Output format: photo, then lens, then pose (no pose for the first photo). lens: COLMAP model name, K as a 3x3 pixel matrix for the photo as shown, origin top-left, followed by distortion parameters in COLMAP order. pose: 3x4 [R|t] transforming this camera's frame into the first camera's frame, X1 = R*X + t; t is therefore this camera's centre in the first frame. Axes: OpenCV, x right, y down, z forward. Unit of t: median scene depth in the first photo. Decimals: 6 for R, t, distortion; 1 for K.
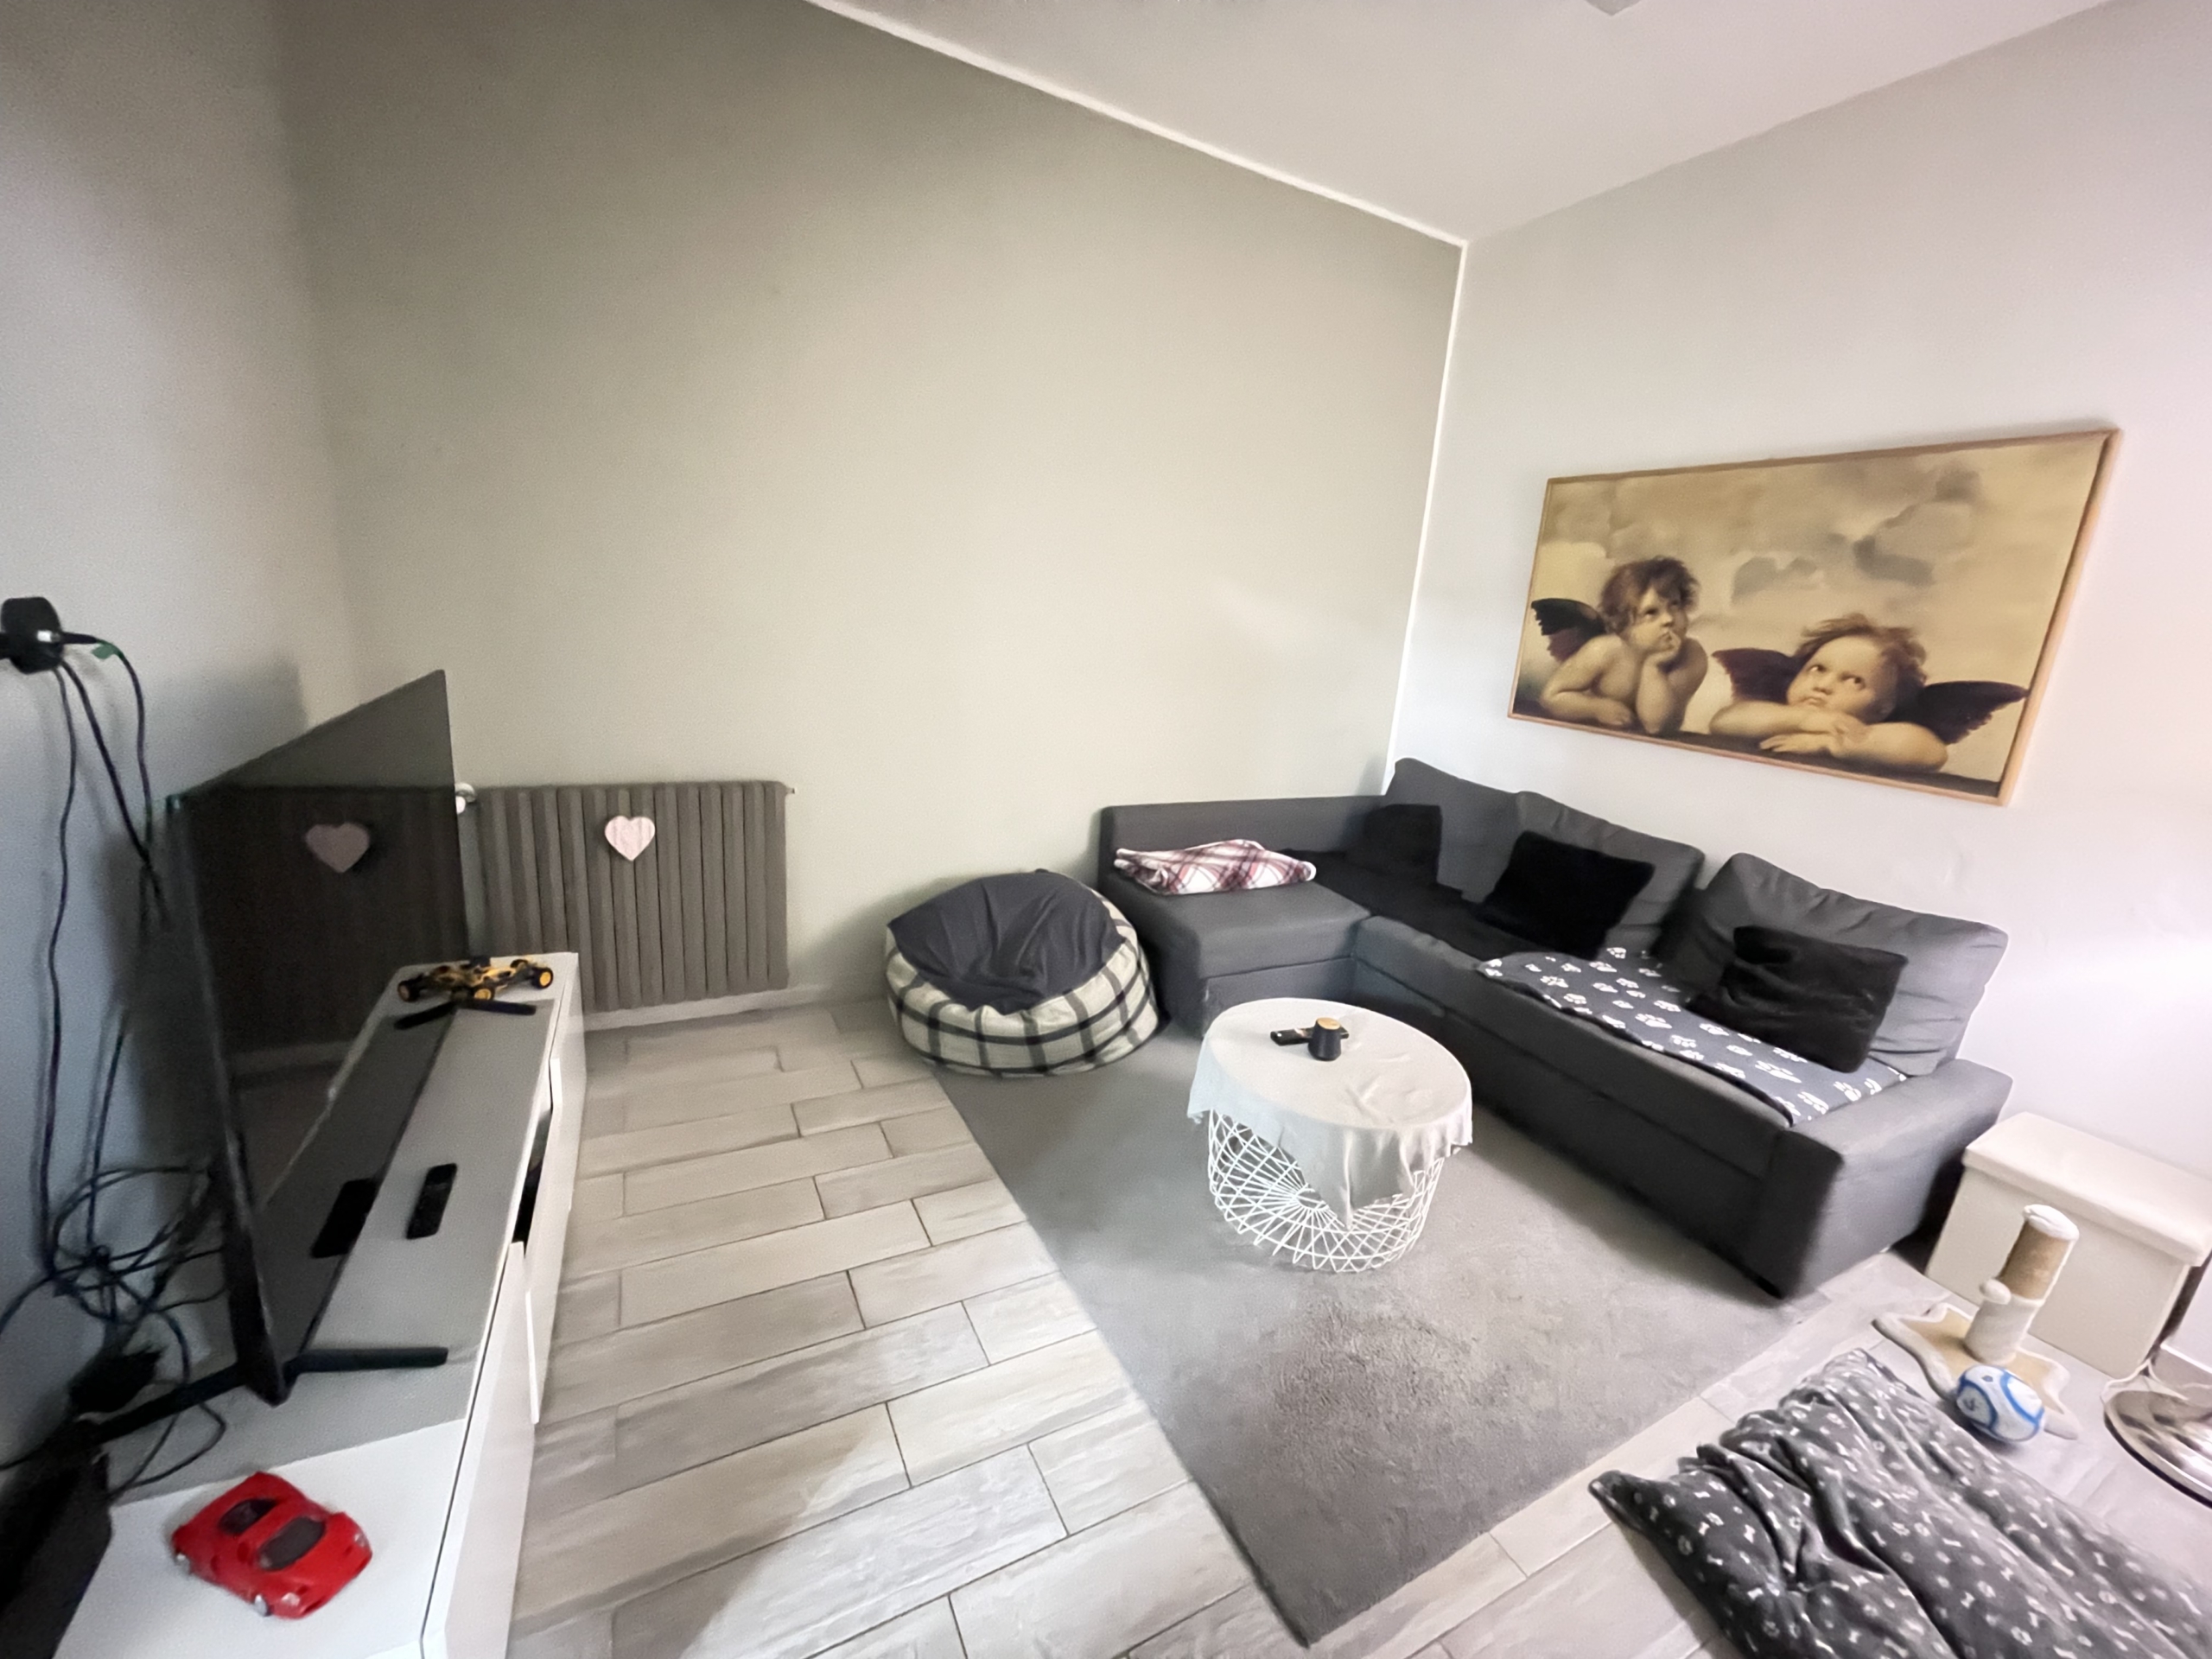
lens RADIAL K [[892.2, 0, 1119.5], [0, 892.2, 814.7], [0, 0, 1]] dist [-0.001840, 0.000121]
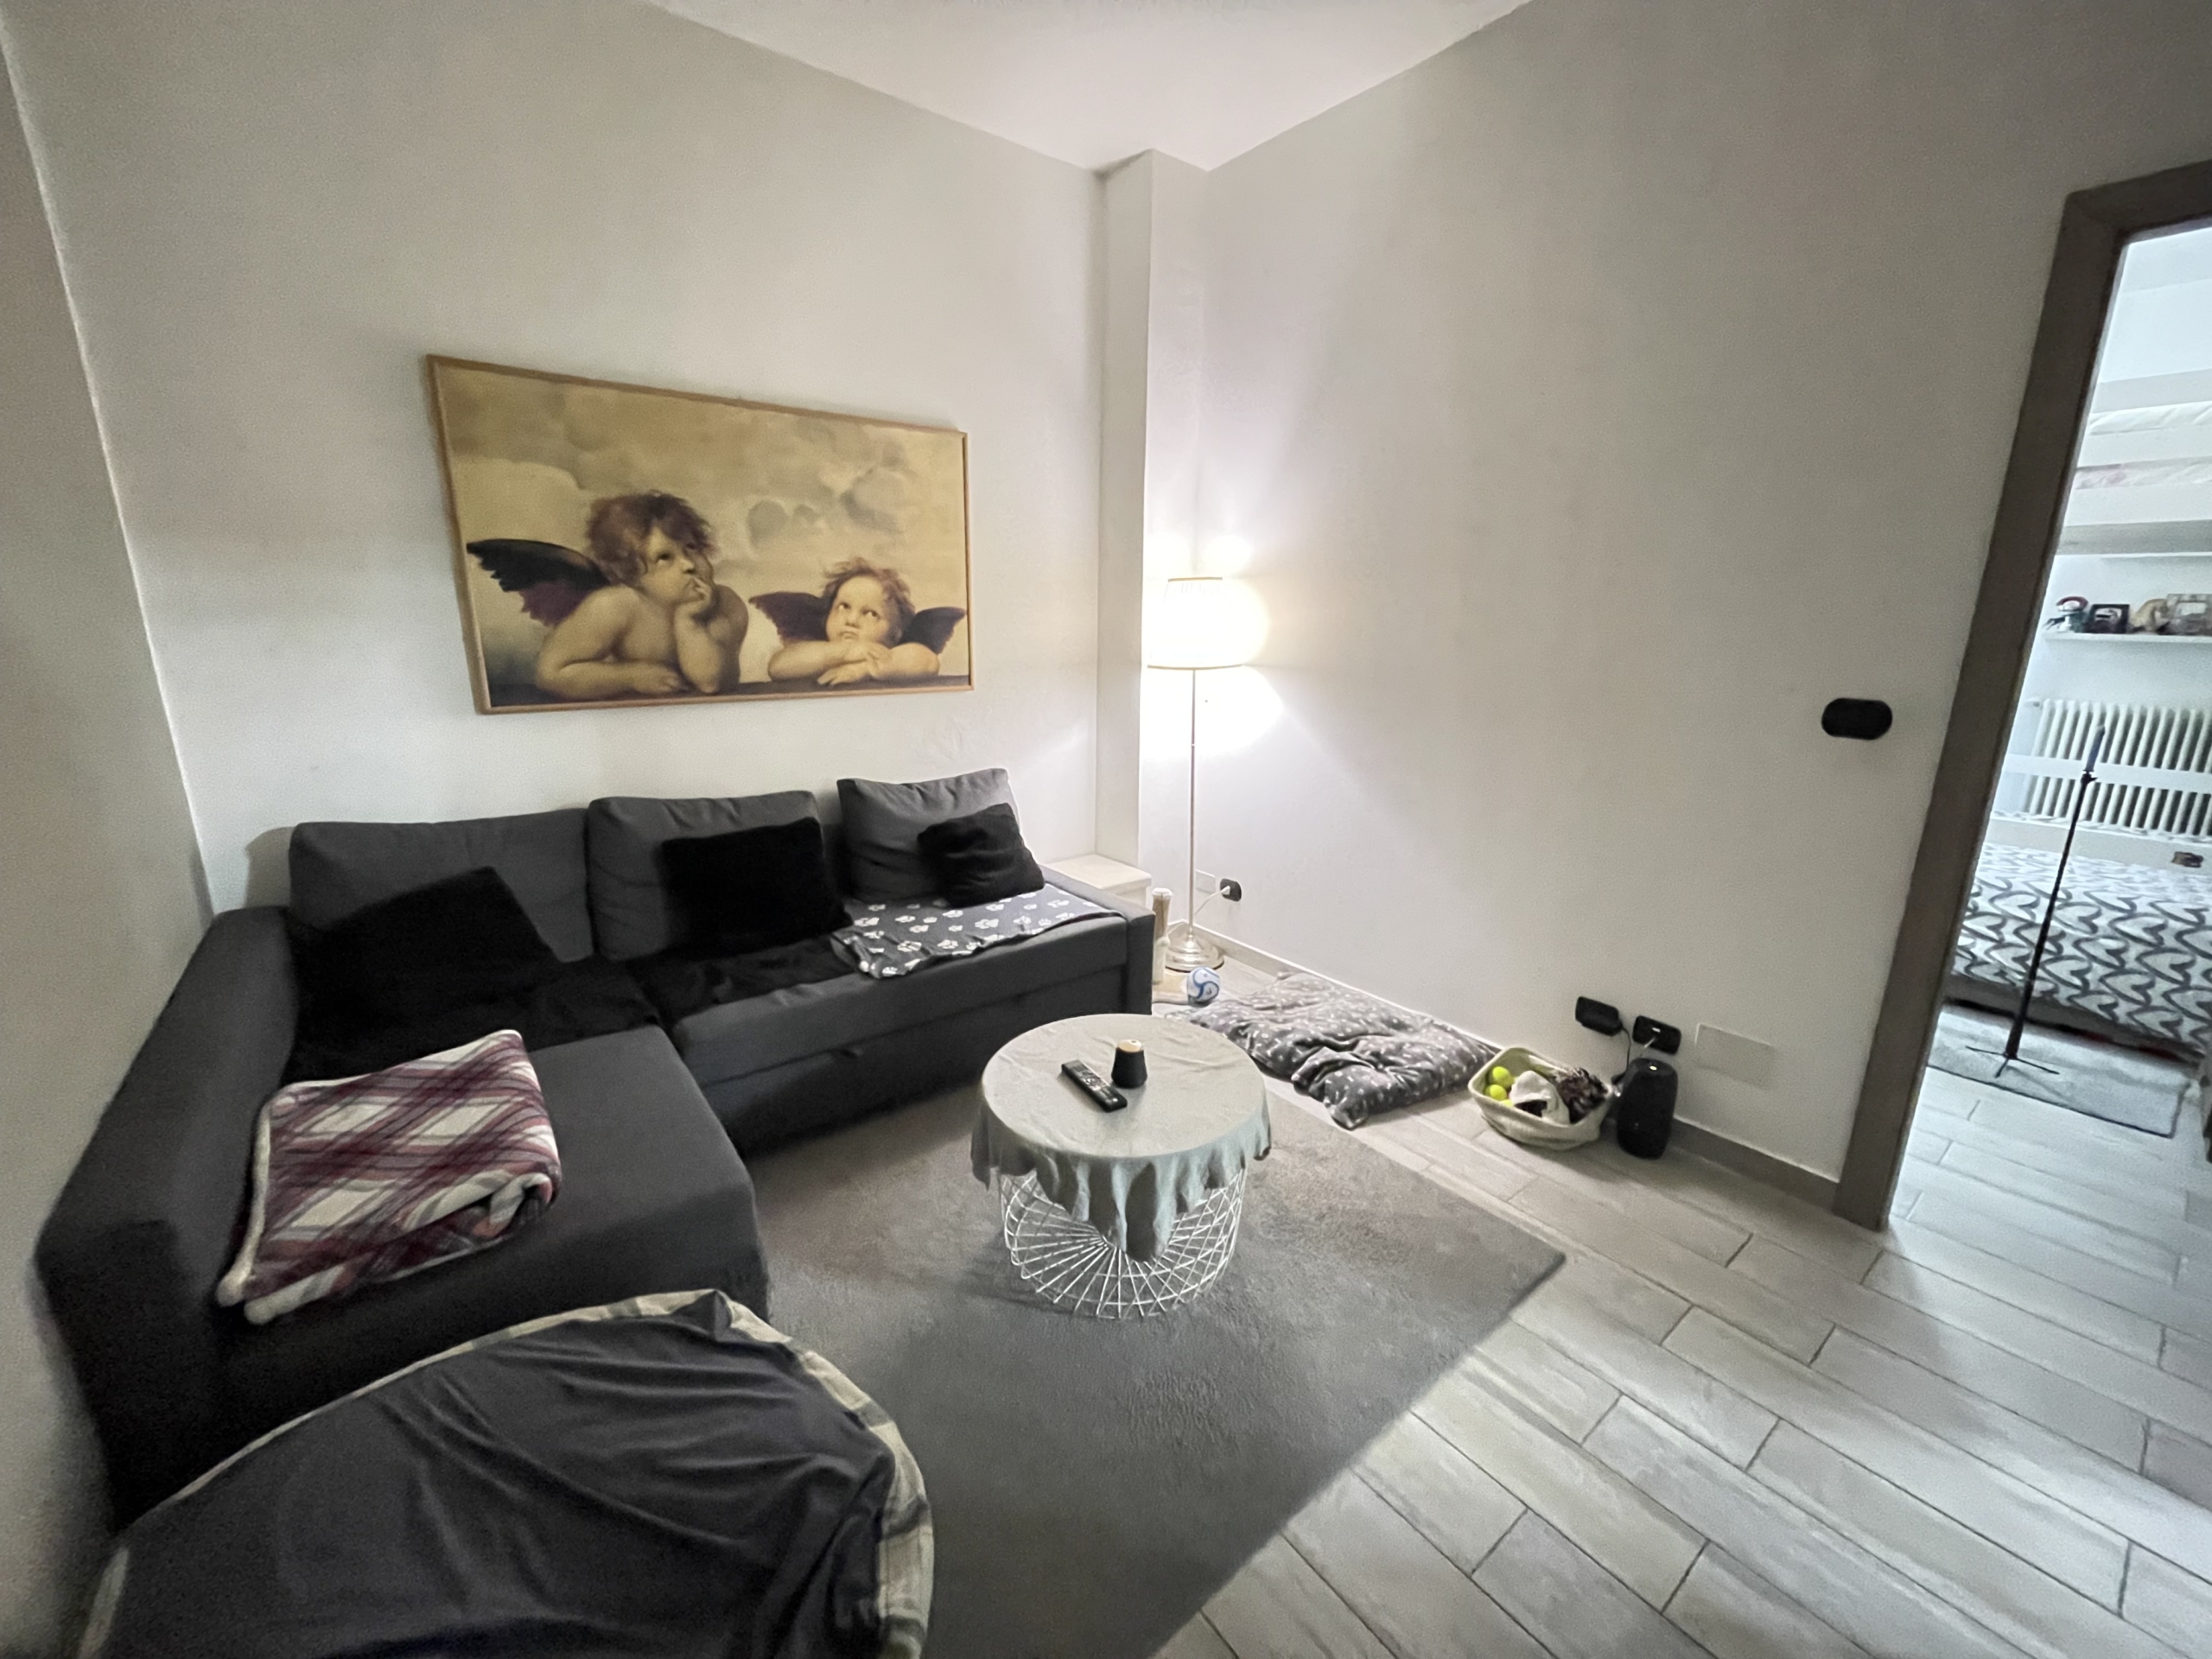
lens RADIAL K [[892.2, 0, 1121.2], [0, 892.2, 820.5], [0, 0, 1]] dist [-0.001840, 0.000121]
pose [[-0.177494, -0.308687, 0.934456, -0.432768], [0.201781, 0.917944, 0.341559, -0.230491], [-0.963214, 0.249180, -0.100643, 0.838333]]
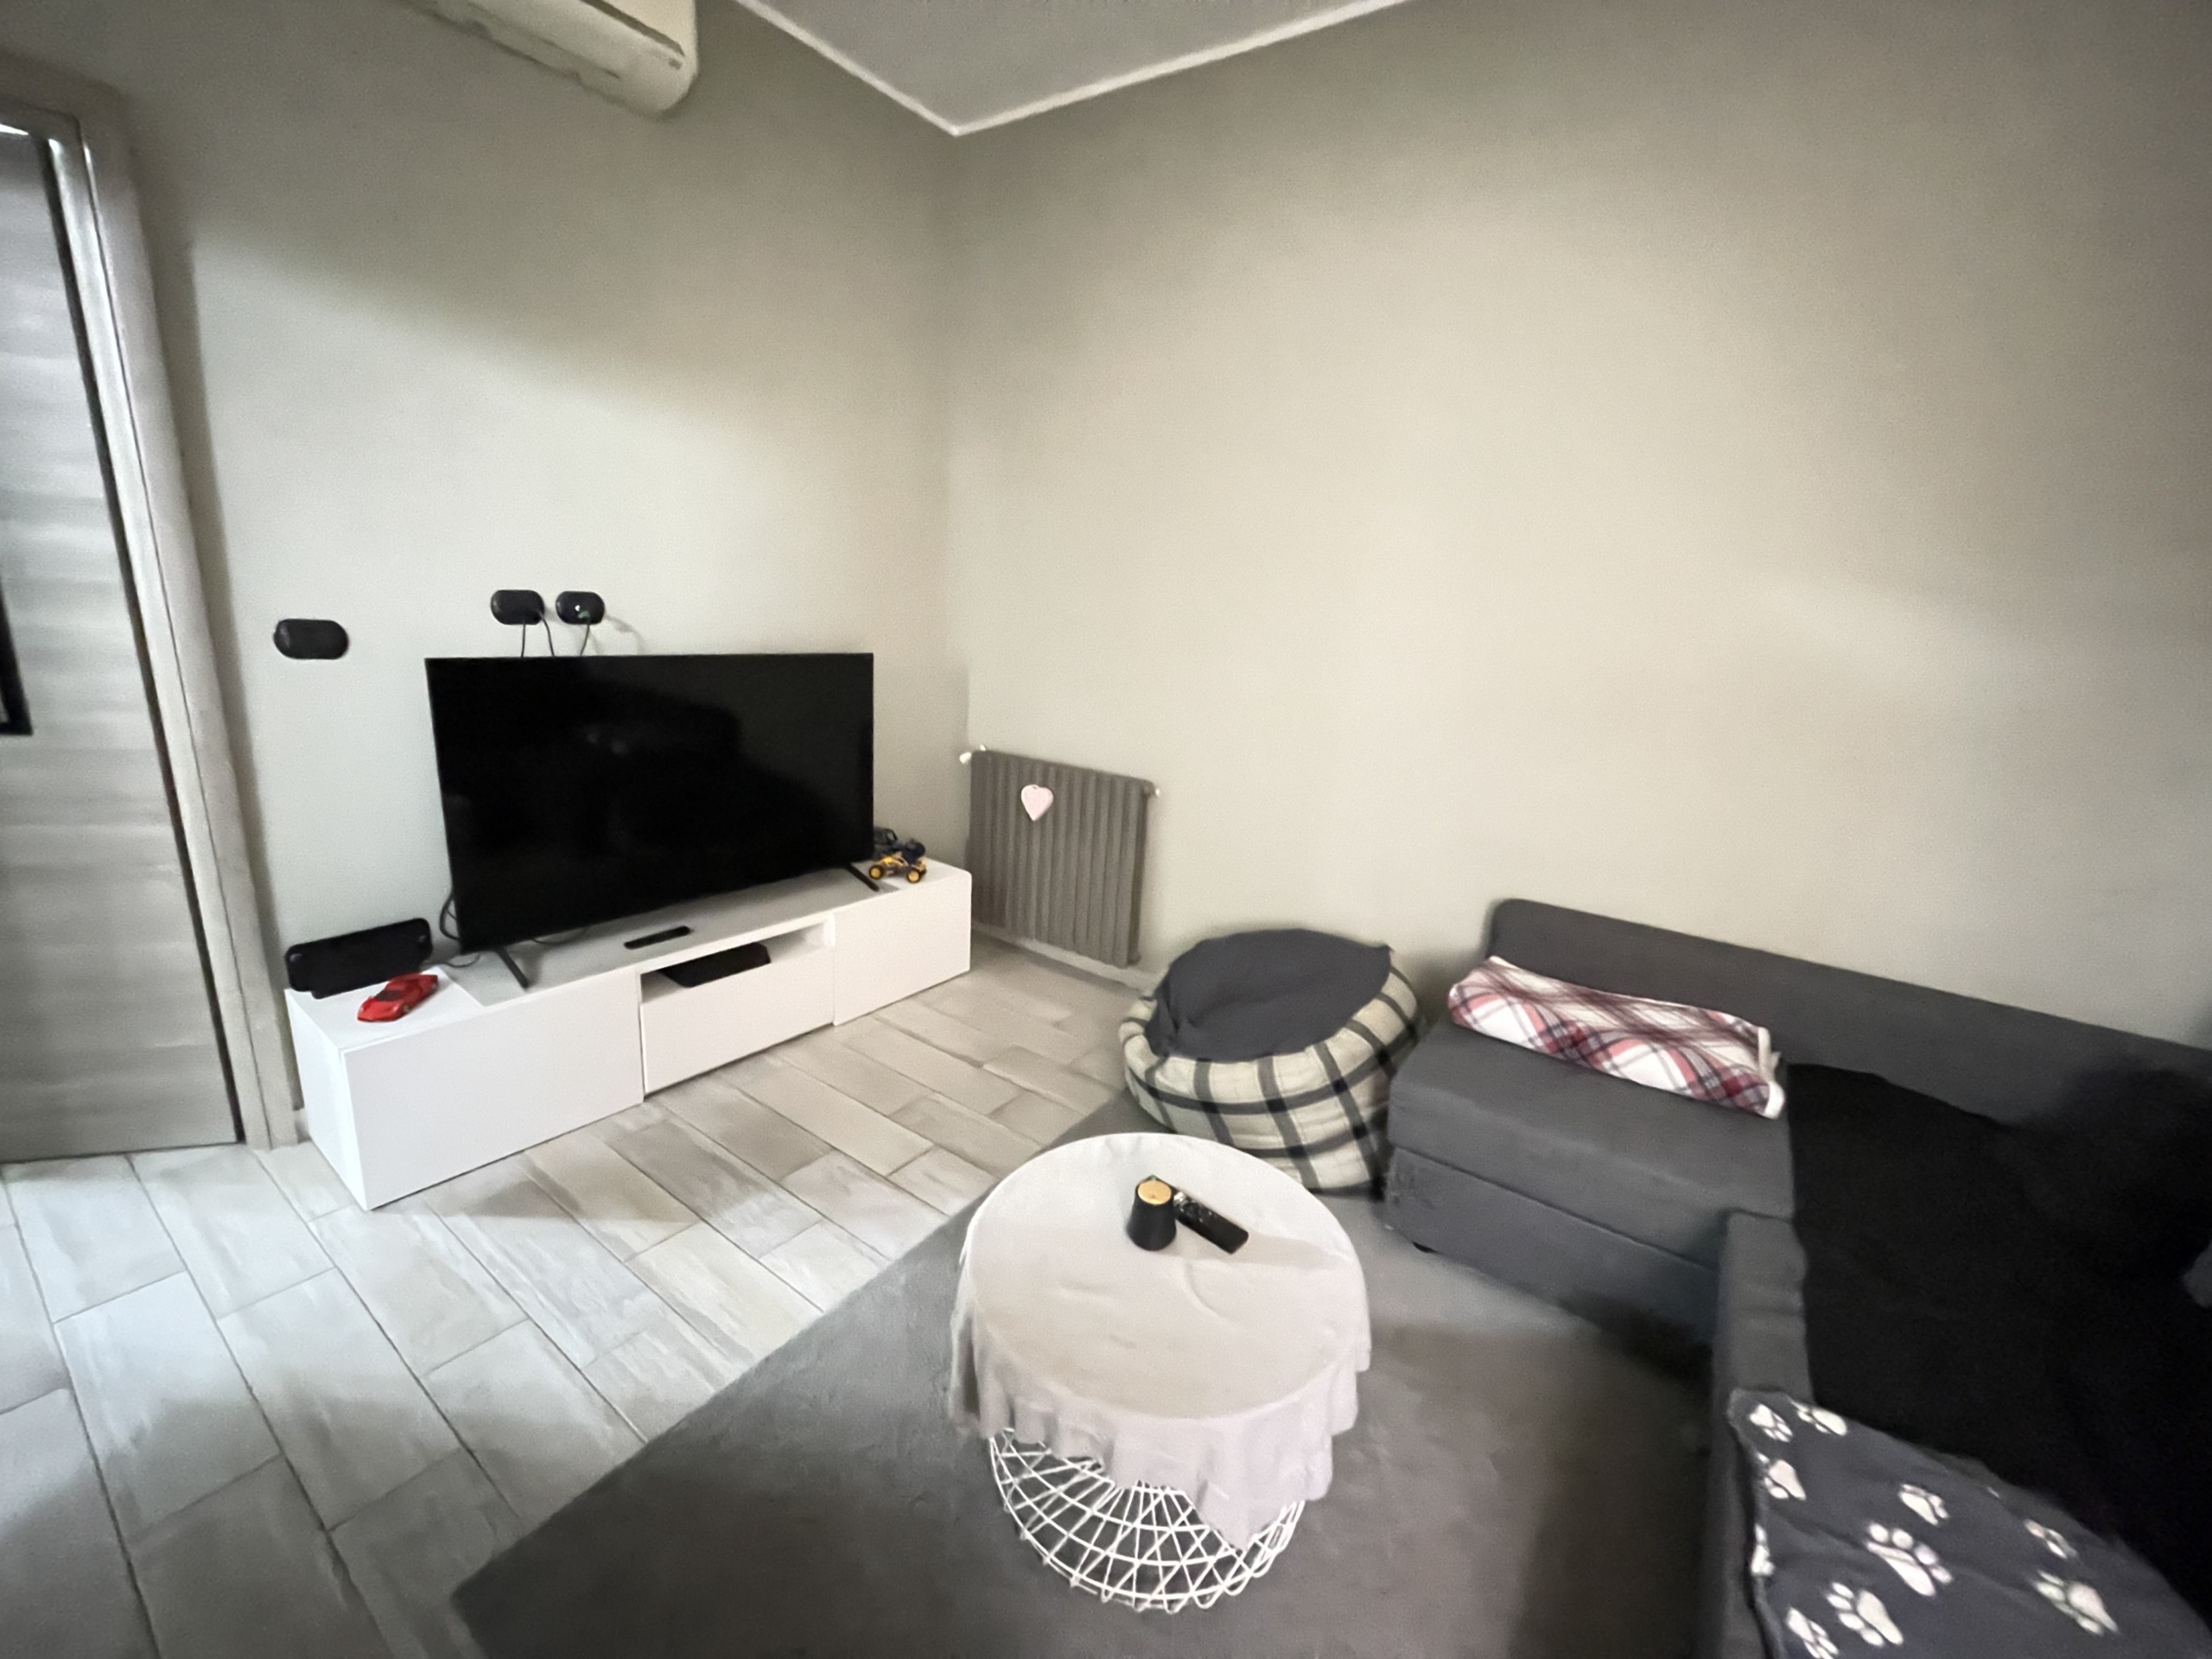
lens RADIAL K [[892.2, 0, 1122.7], [0, 892.2, 817.6], [0, 0, 1]] dist [-0.001840, 0.000121]
pose [[0.455103, 0.160081, -0.875931, 0.611111], [-0.229942, 0.971470, 0.058071, -0.055185], [0.860237, 0.174985, 0.478929, 0.494487]]
